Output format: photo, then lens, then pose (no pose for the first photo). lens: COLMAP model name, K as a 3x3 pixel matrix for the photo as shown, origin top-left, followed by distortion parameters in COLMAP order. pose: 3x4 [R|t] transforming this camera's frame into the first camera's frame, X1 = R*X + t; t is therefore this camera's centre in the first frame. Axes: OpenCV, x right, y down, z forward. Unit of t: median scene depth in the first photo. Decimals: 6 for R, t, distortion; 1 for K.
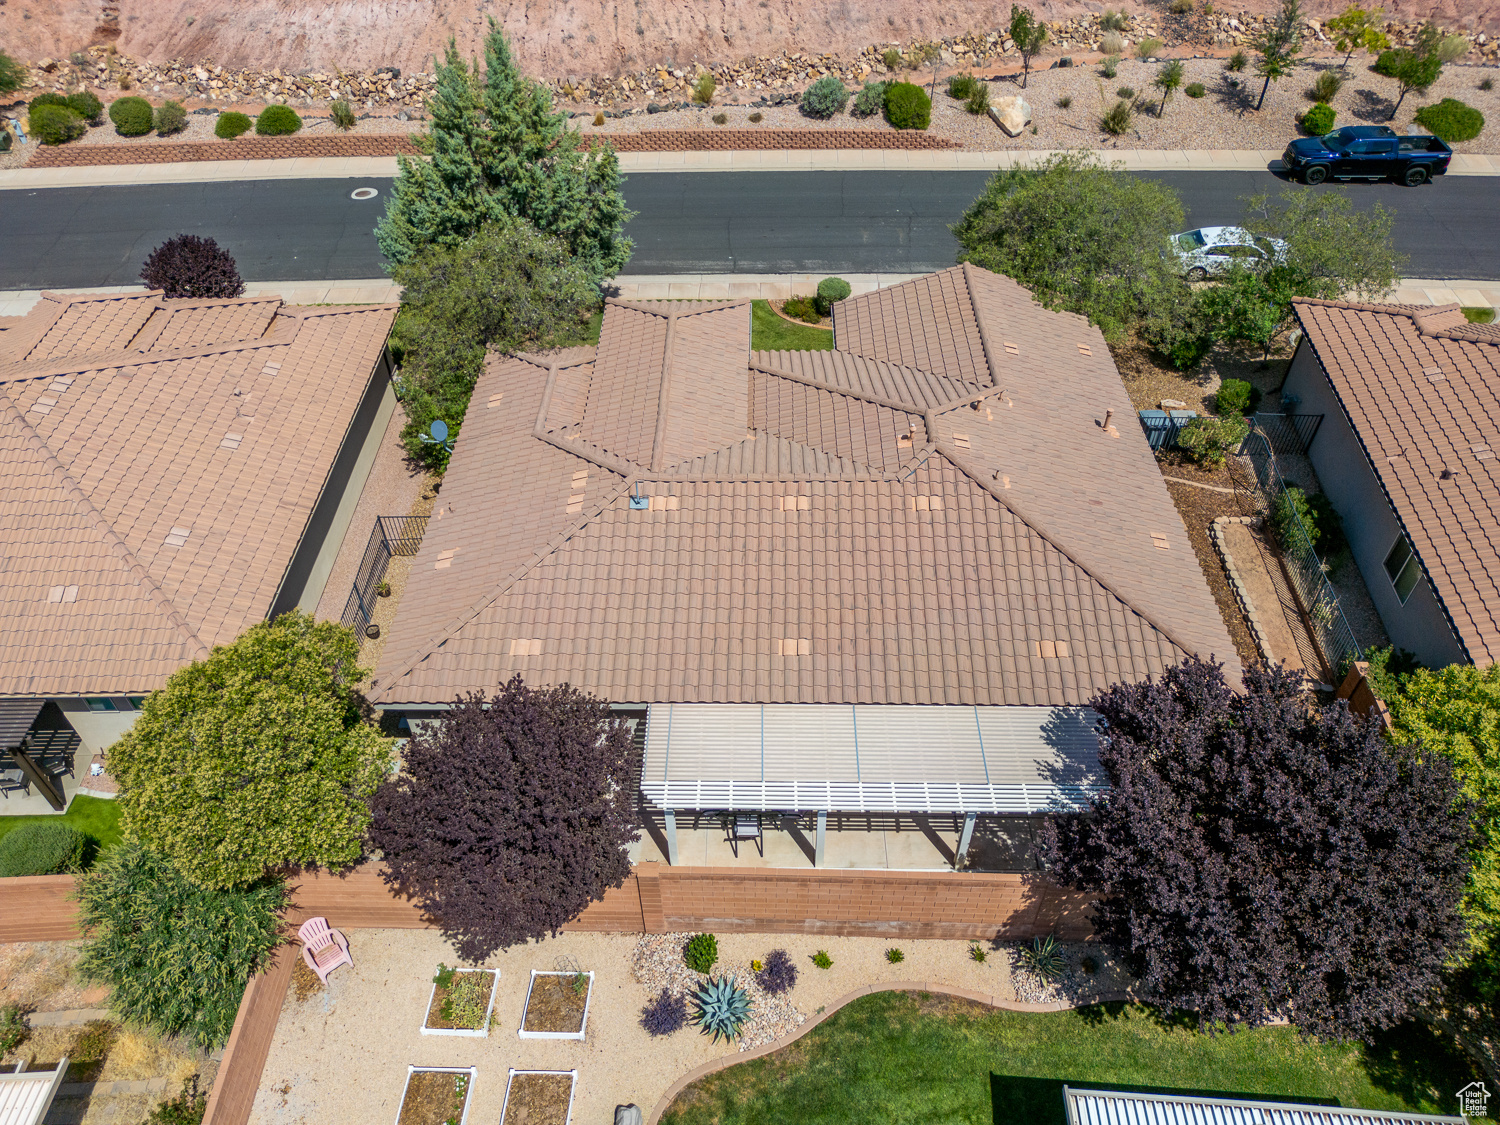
lens RADIAL K [[1047.9, 0, 747.4], [0, 1047.9, 561.4], [0, 0, 1]] dist [0.085514, -0.093158]
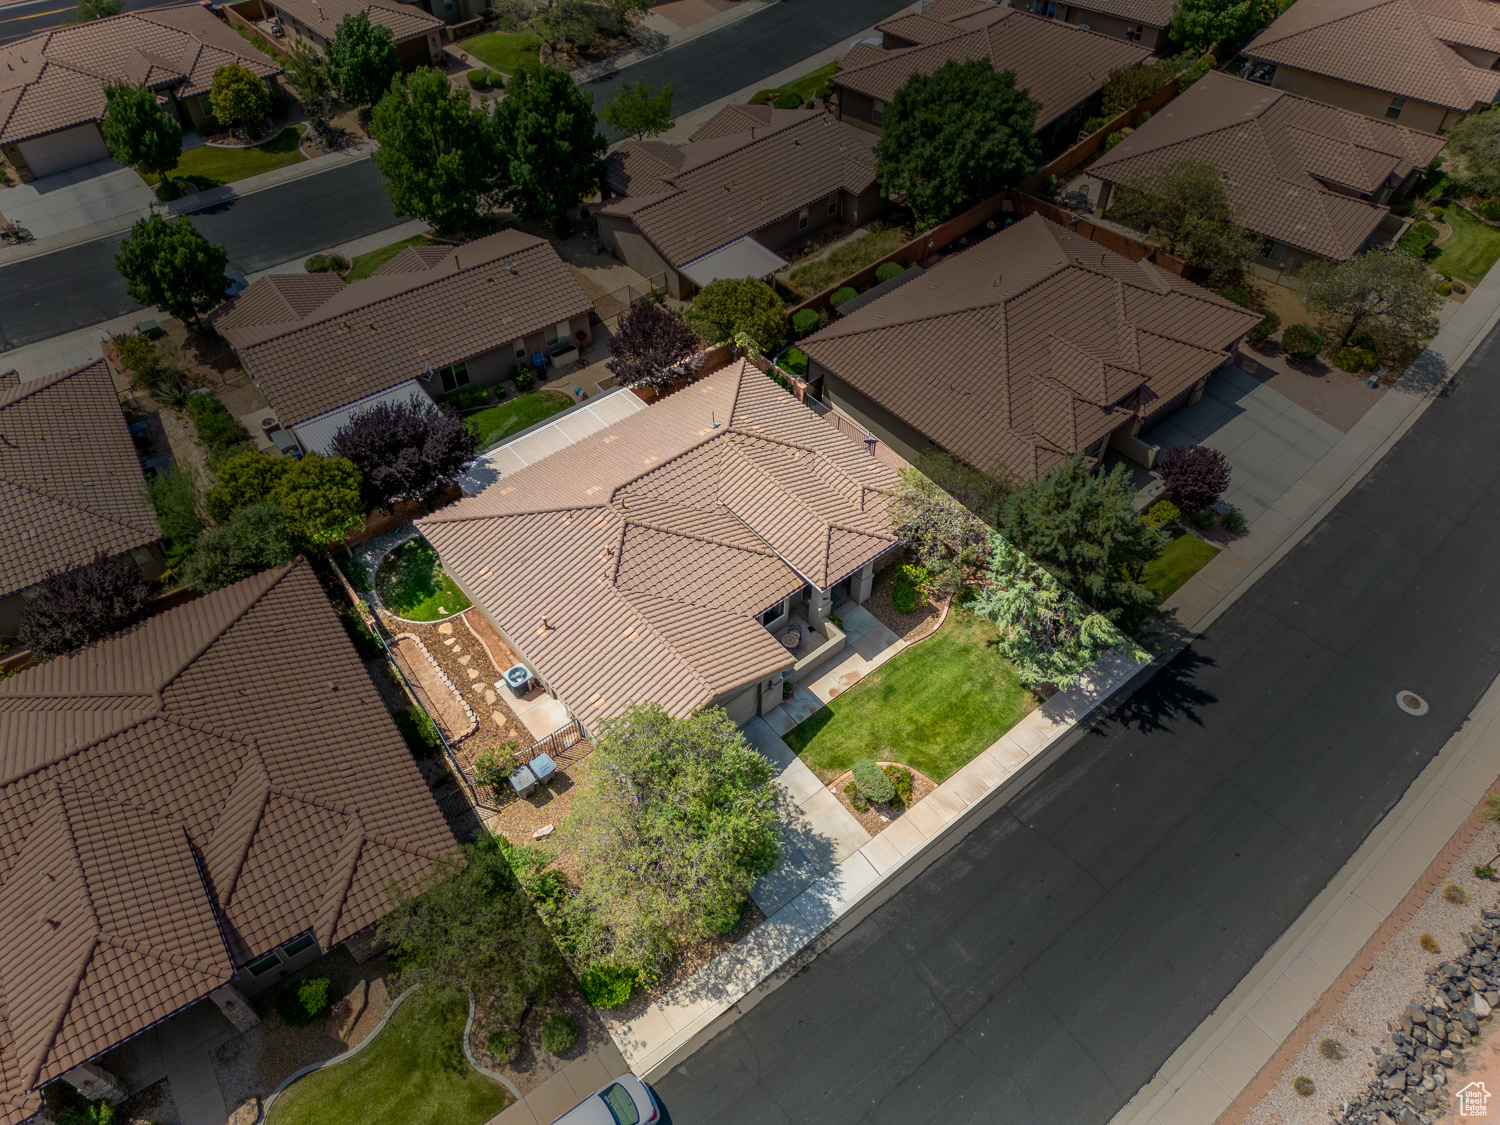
lens RADIAL K [[1050.8, 0, 746.7], [0, 1050.8, 557.5], [0, 0, 1]] dist [0.083534, -0.086545]
pose [[-0.766350, 0.480971, -0.425880, 0.862791], [-0.441852, 0.086605, 0.892898, -1.934656], [0.466342, 0.872448, 0.146149, 1.008855]]
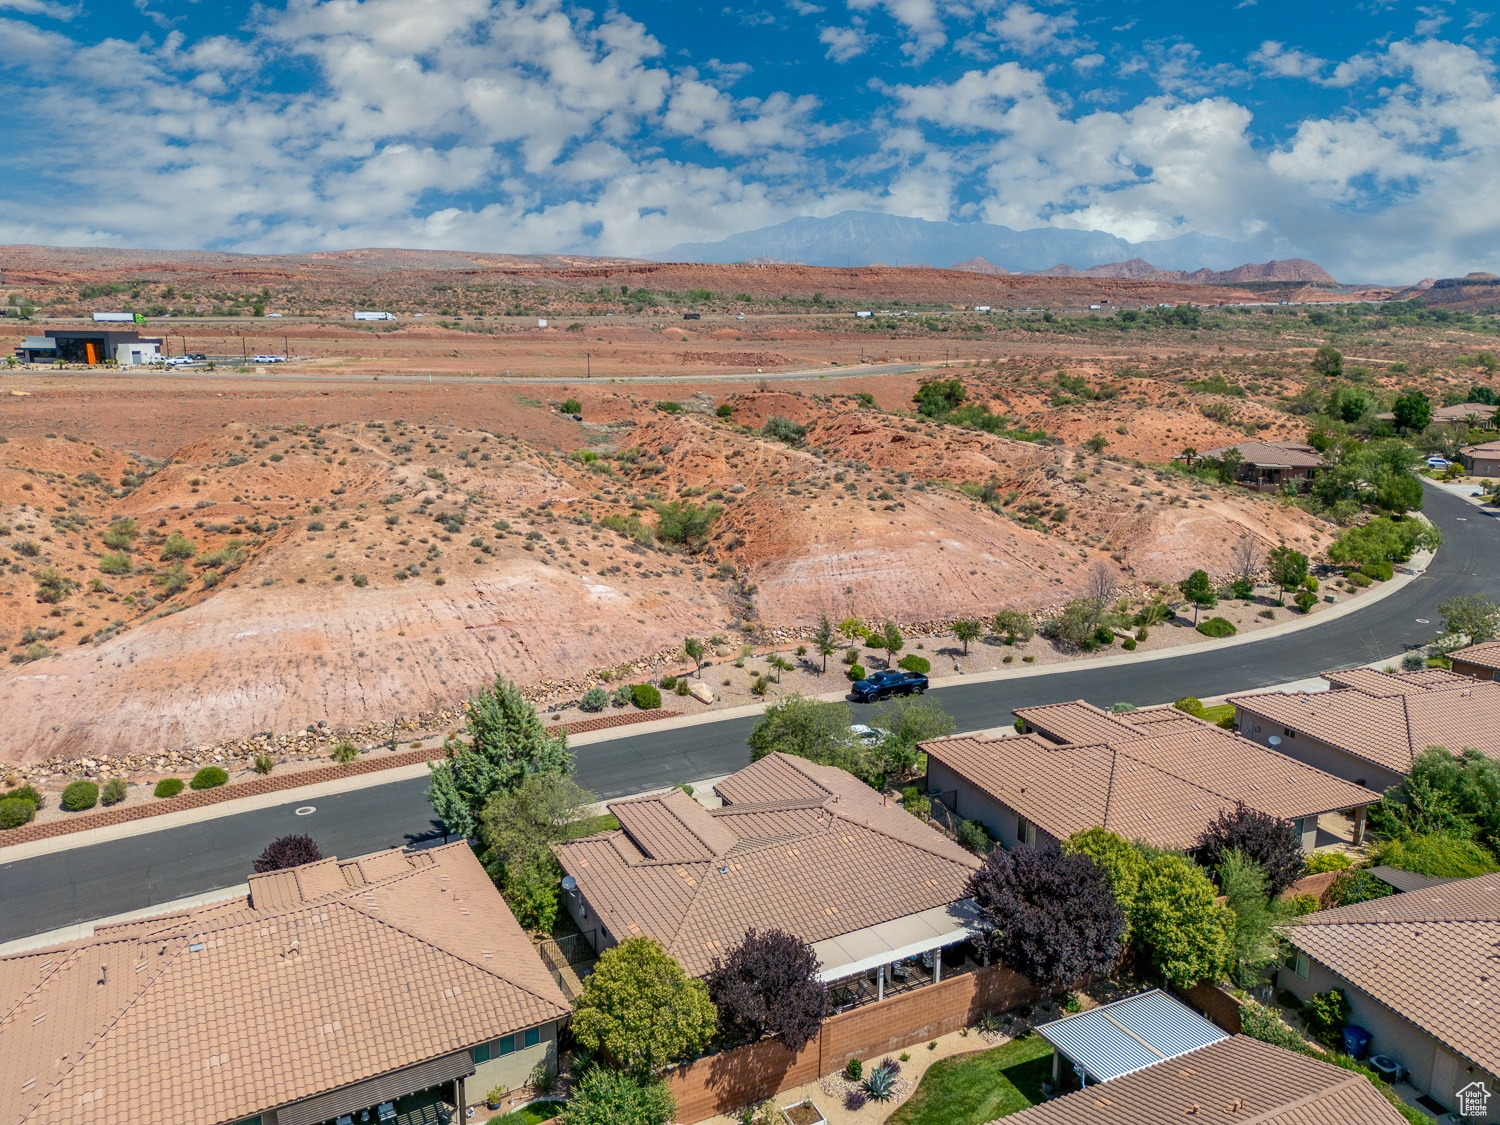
lens RADIAL K [[1050.8, 0, 746.7], [0, 1050.8, 557.5], [0, 0, 1]] dist [0.083534, -0.086545]
pose [[0.878525, -0.079701, 0.471001, -1.000185], [0.318834, 0.832058, -0.453899, 0.388089], [-0.355724, 0.548933, 0.756395, -0.868810]]
